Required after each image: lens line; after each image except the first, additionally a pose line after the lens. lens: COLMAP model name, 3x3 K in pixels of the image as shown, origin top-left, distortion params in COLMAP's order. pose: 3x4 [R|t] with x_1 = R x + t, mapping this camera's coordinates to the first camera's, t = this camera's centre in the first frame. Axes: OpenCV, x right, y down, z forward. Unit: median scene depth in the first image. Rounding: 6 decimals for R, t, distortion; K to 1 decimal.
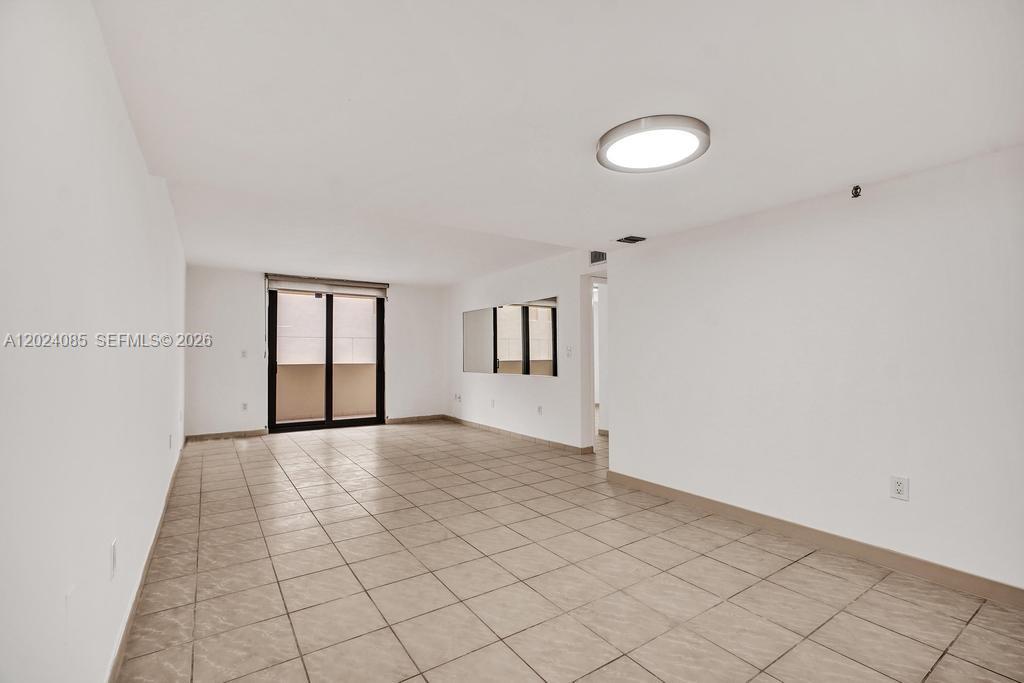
lens RADIAL K [[463.9, 0, 514.9], [0, 463.9, 342.3], [0, 0, 1]] dist [-0.002539, 0.004026]
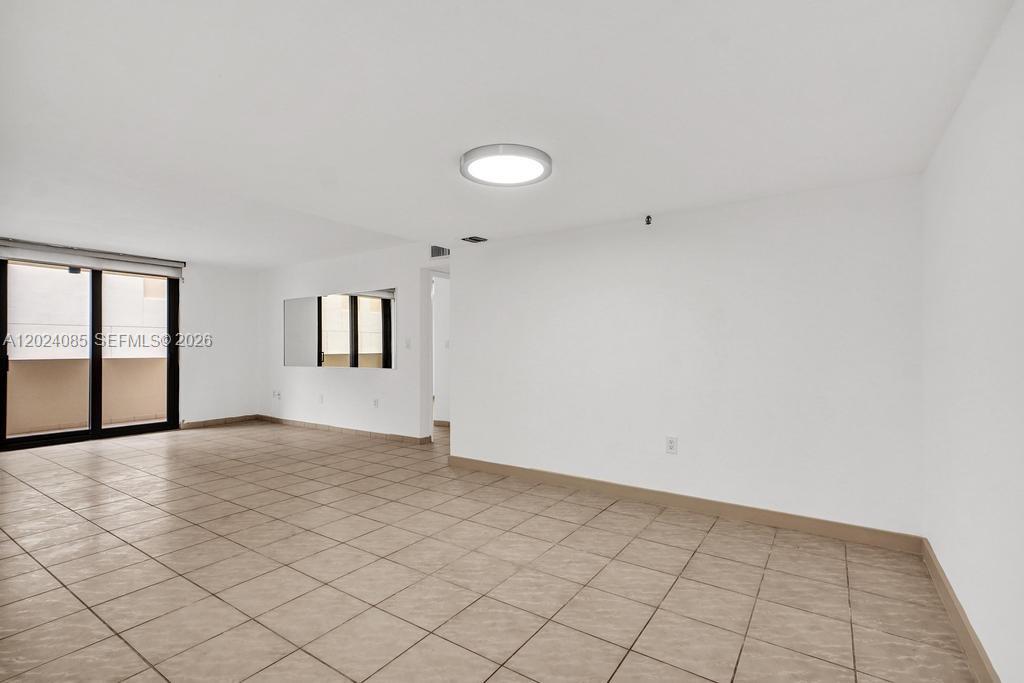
lens RADIAL K [[482.8, 0, 522.0], [0, 482.8, 346.1], [0, 0, 1]] dist [0.022830, 0.000988]
pose [[0.925252, 0.002198, 0.379346, -0.074220], [-0.010364, 0.999756, 0.019487, 0.003846], [-0.379211, -0.021962, 0.925050, -0.089628]]
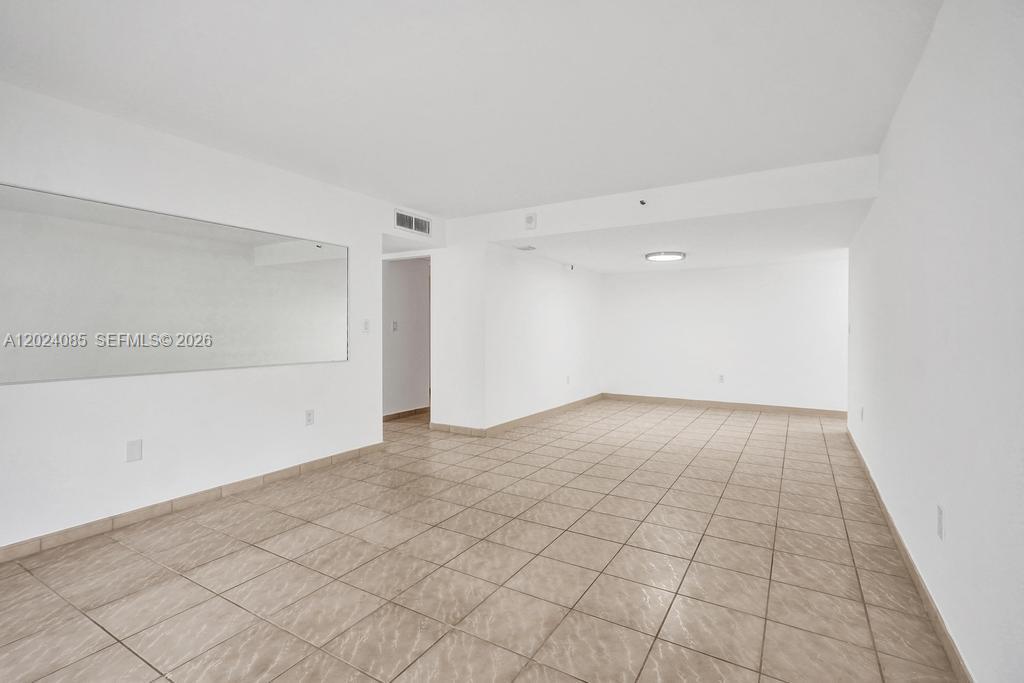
lens RADIAL K [[463.9, 0, 514.9], [0, 463.9, 342.3], [0, 0, 1]] dist [-0.002539, 0.004026]
pose [[-0.422772, -0.011442, 0.906164, -0.979420], [-0.027551, 0.999620, -0.000232, 0.059805], [-0.905817, -0.025064, -0.422927, 1.576513]]
